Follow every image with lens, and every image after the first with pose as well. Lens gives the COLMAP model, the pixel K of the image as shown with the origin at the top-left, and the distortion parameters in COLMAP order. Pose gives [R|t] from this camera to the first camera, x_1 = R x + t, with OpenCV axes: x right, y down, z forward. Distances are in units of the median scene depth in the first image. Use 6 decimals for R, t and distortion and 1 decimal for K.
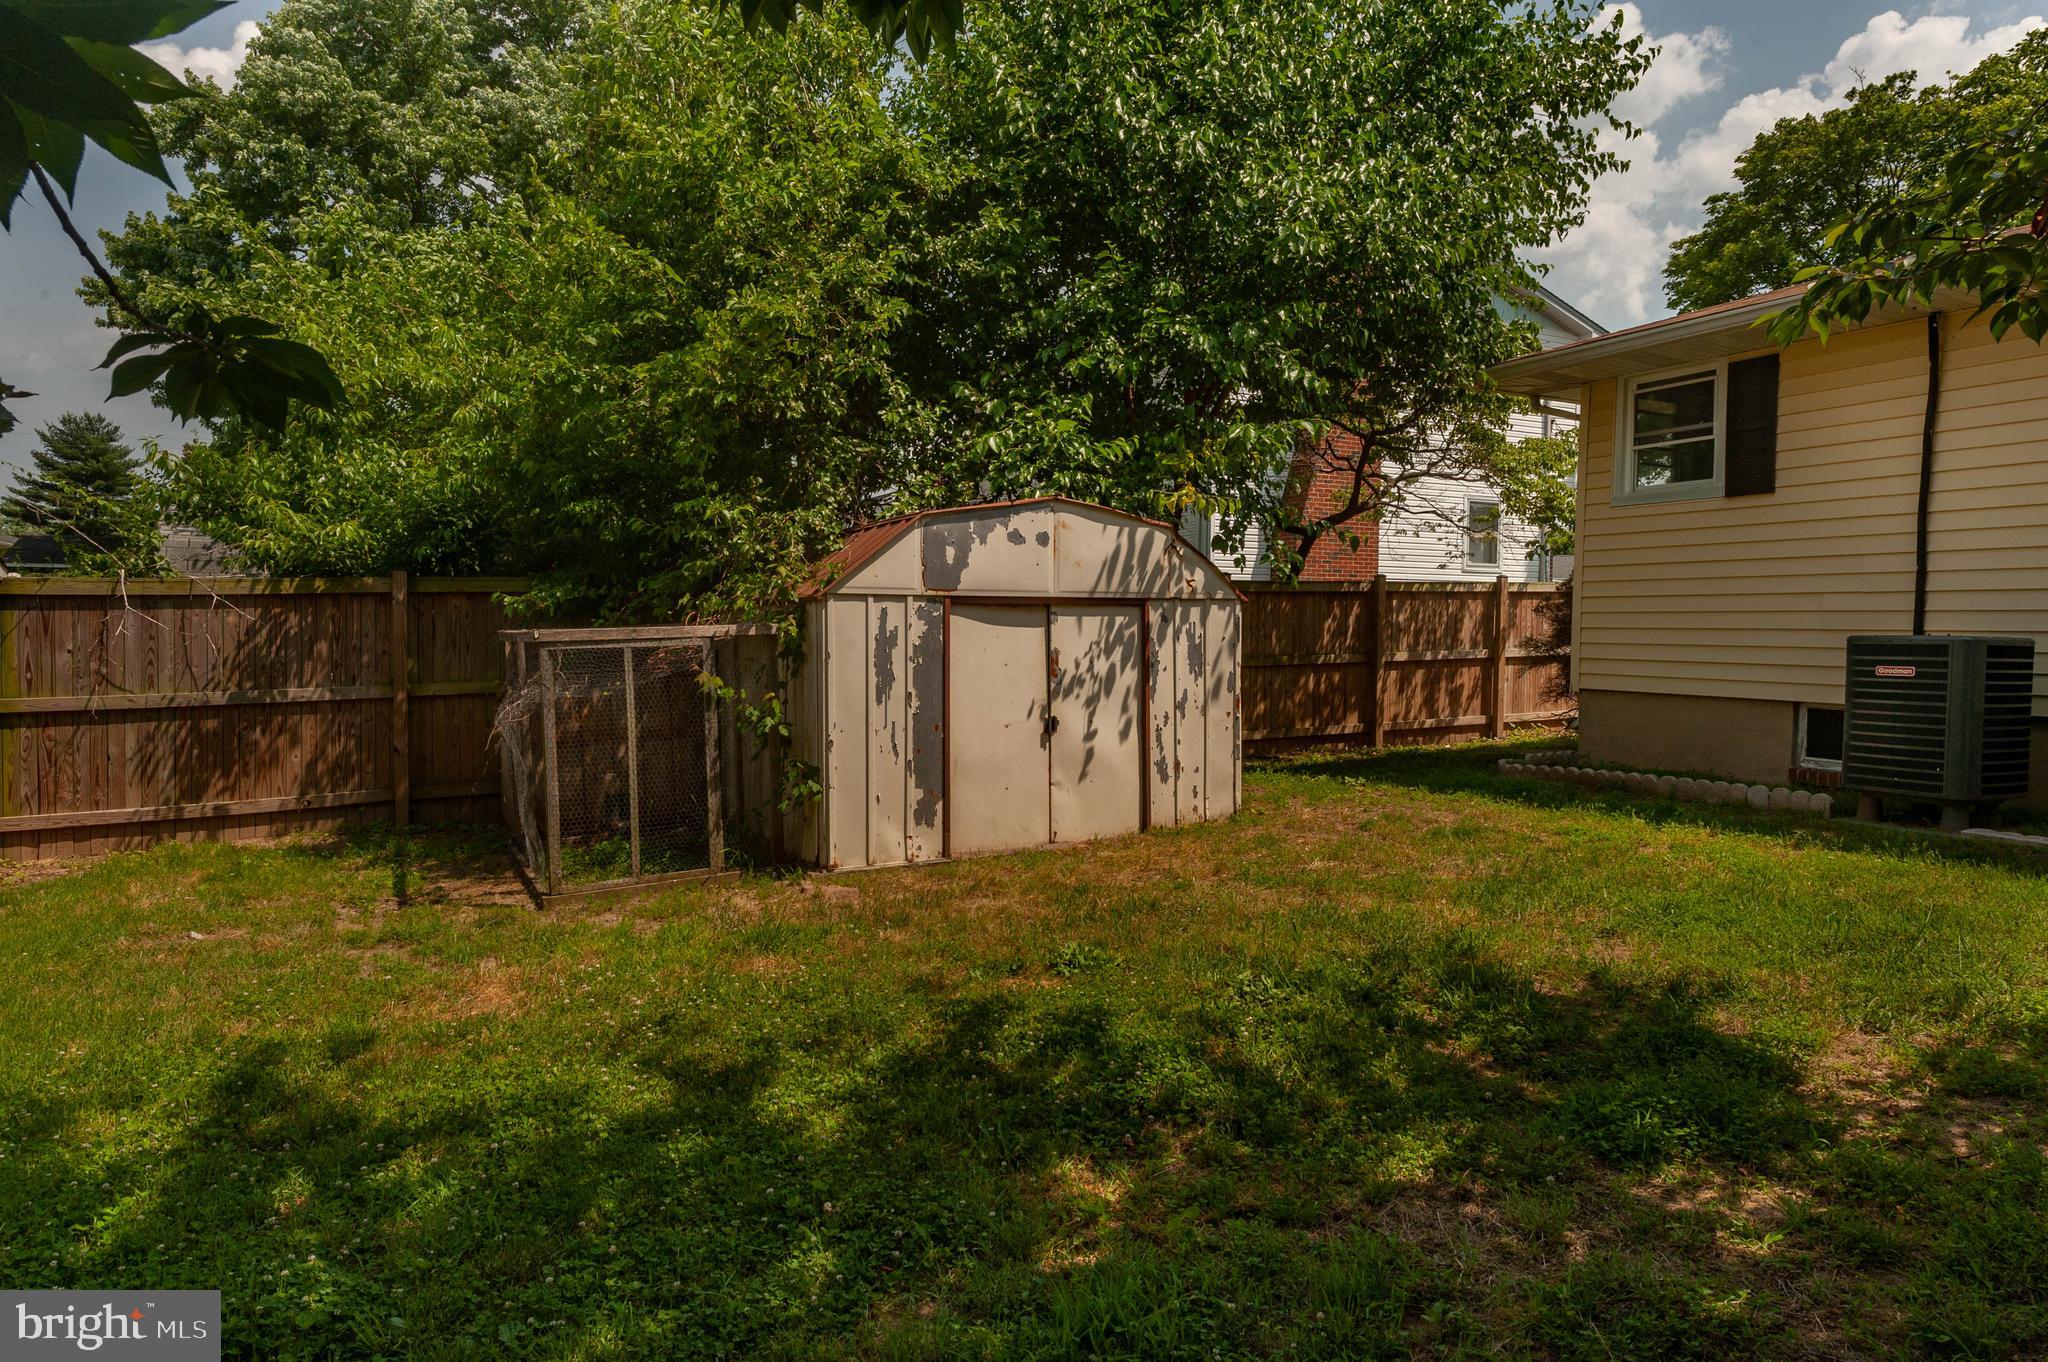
lens RADIAL K [[1186.1, 0, 1017.8], [0, 1186.1, 693.8], [0, 0, 1]] dist [-0.000206, -0.001119]
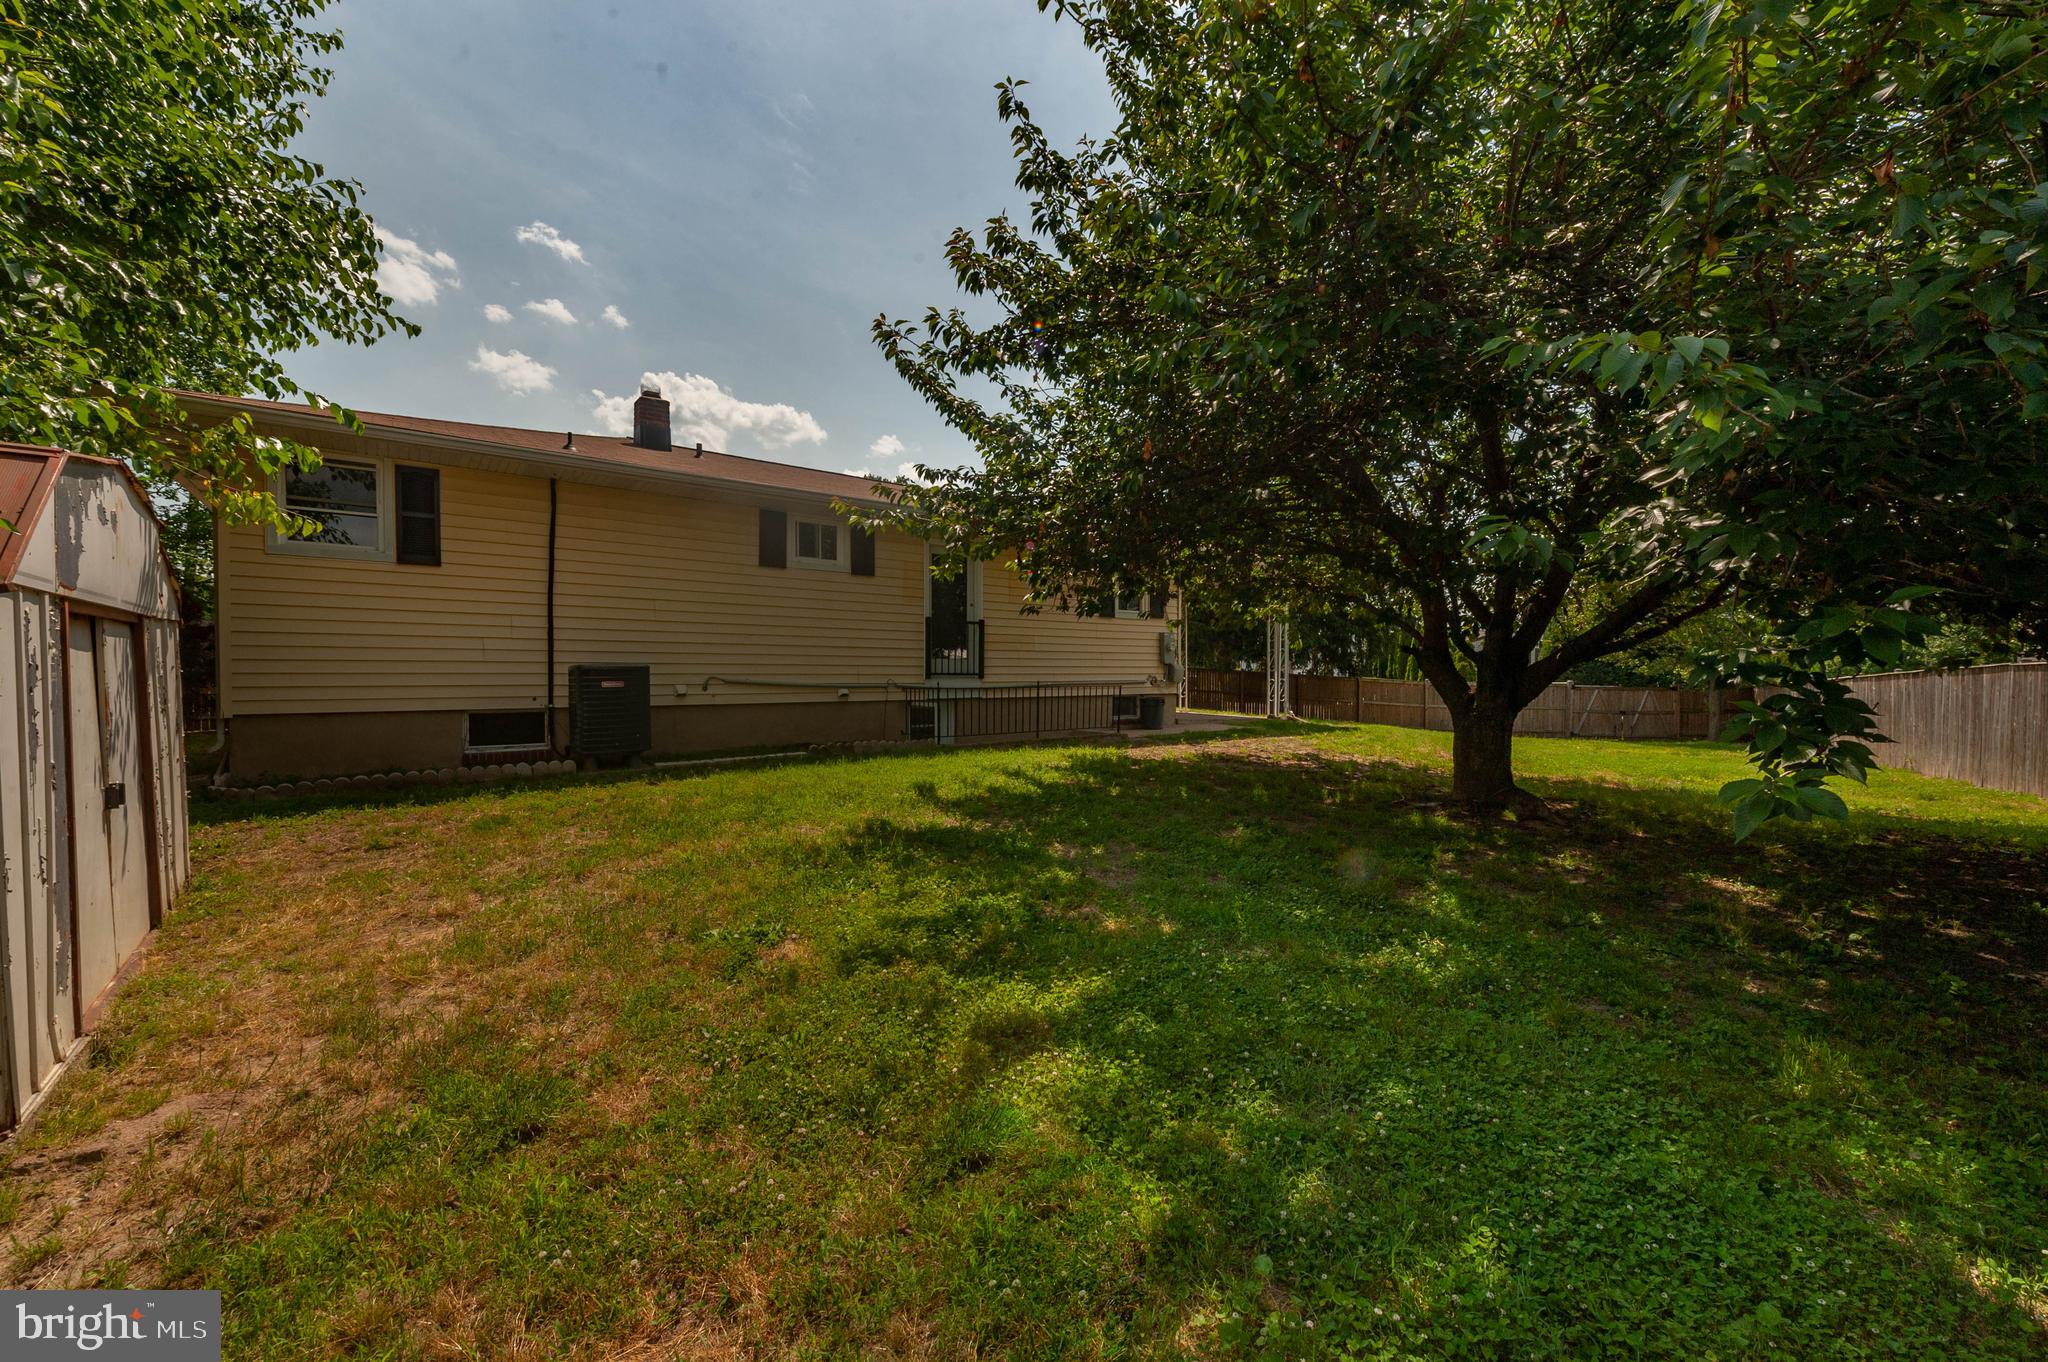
lens RADIAL K [[801.7, 0, 1018.6], [0, 801.7, 687.2], [0, 0, 1]] dist [0.003399, 0.000002]
pose [[-0.198740, -0.025438, 0.979722, -0.407092], [0.053404, 0.997897, 0.036744, -0.018666], [-0.978596, 0.059624, -0.196964, 0.453077]]
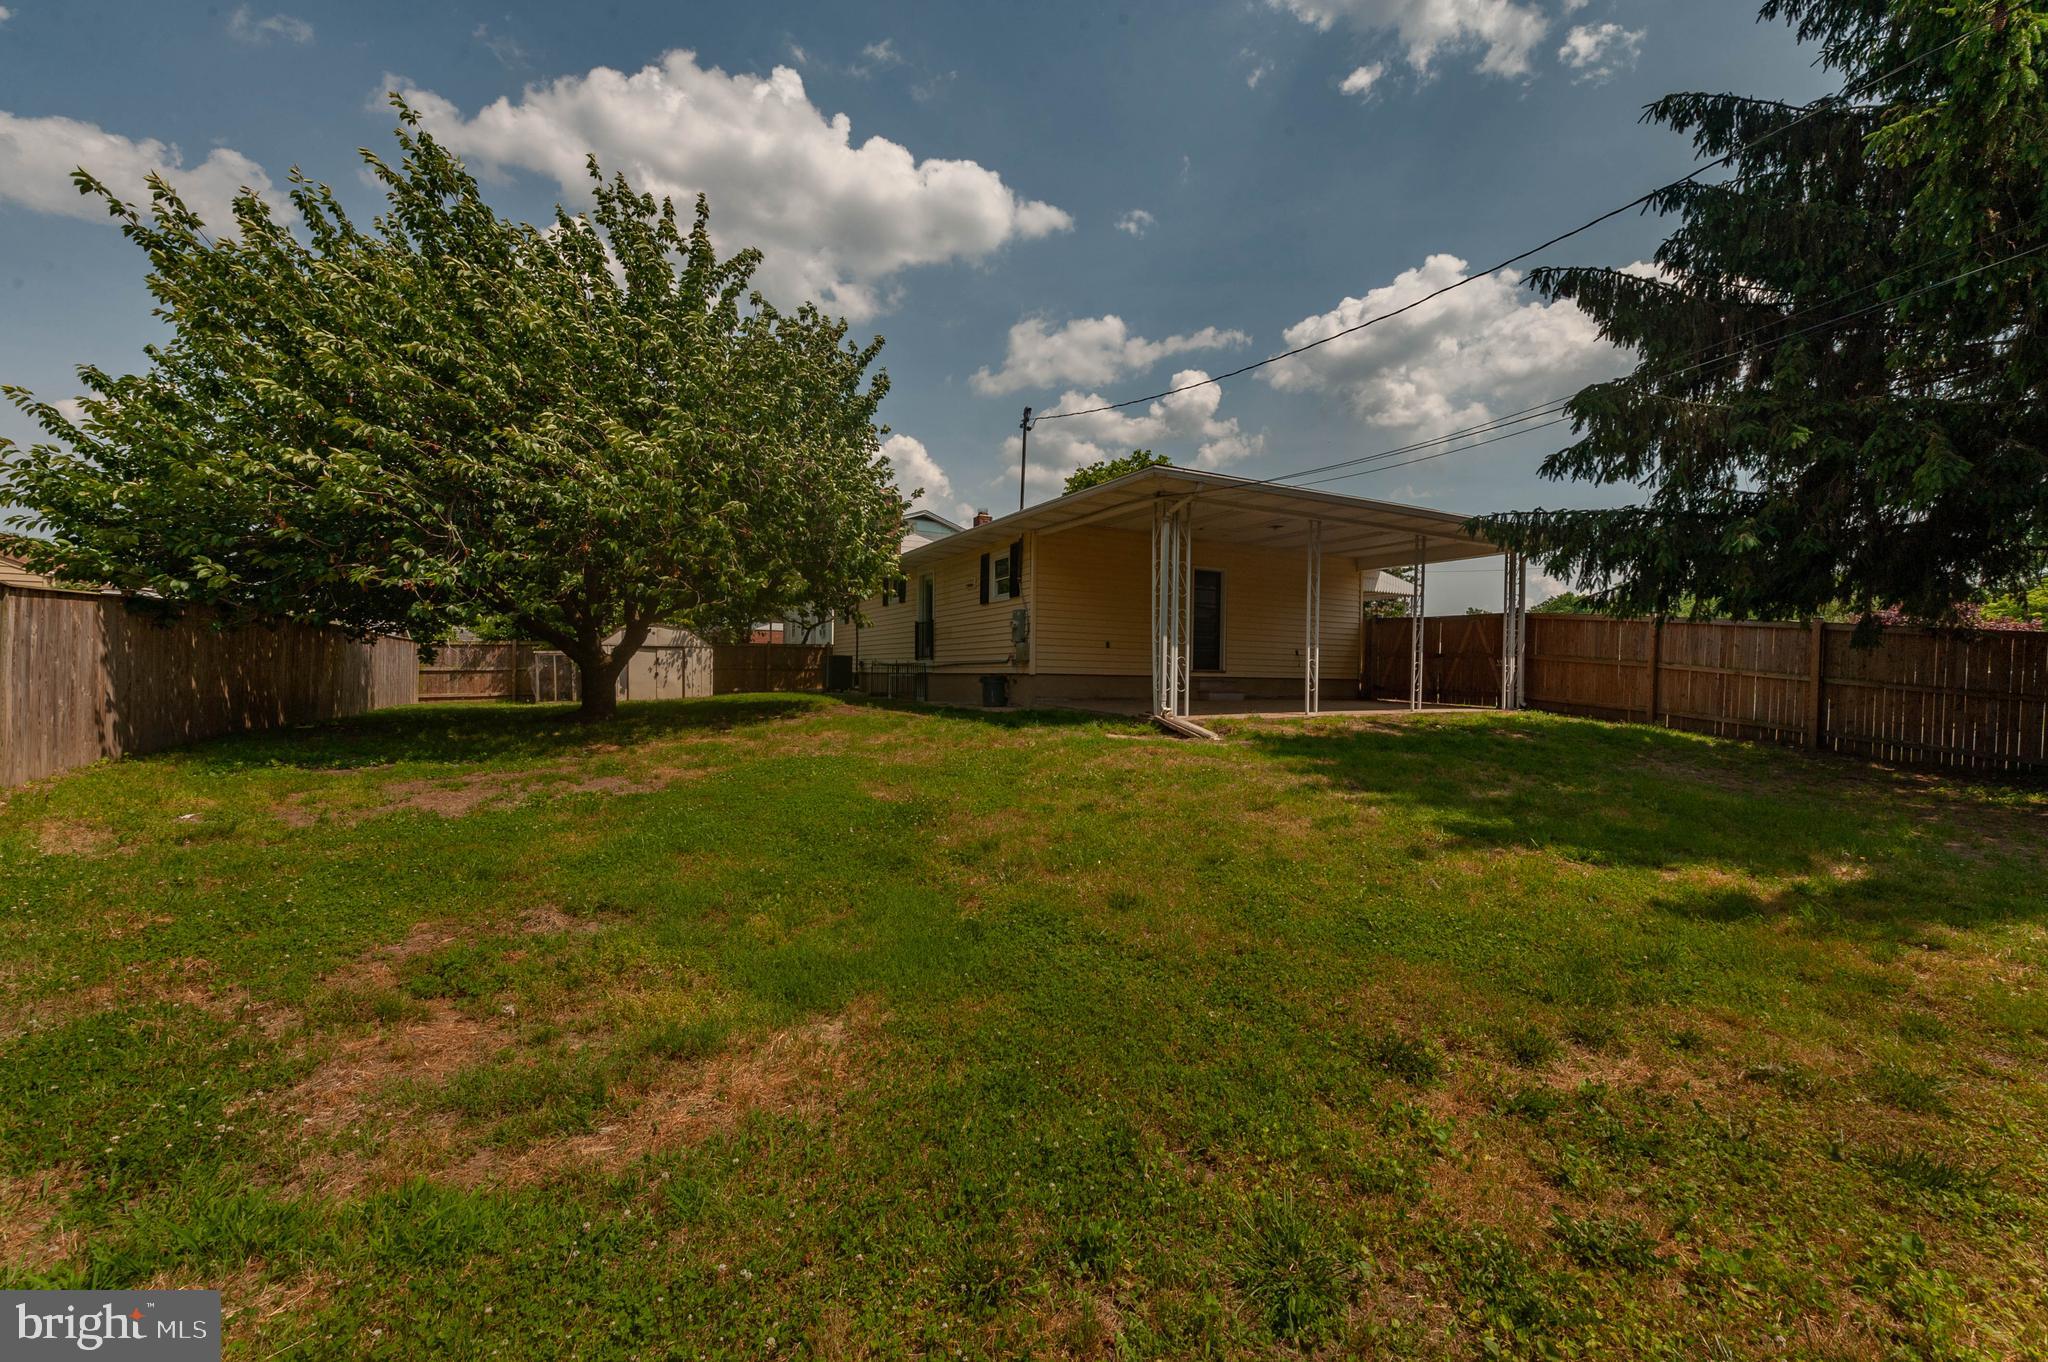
lens RADIAL K [[801.7, 0, 1026.0], [0, 801.7, 680.2], [0, 0, 1]] dist [0.003399, 0.000002]
pose [[0.999754, 0.016858, 0.014417, 1.761985], [-0.015990, 0.998167, -0.058364, 0.262120], [-0.015374, 0.058119, 0.998191, -2.636569]]
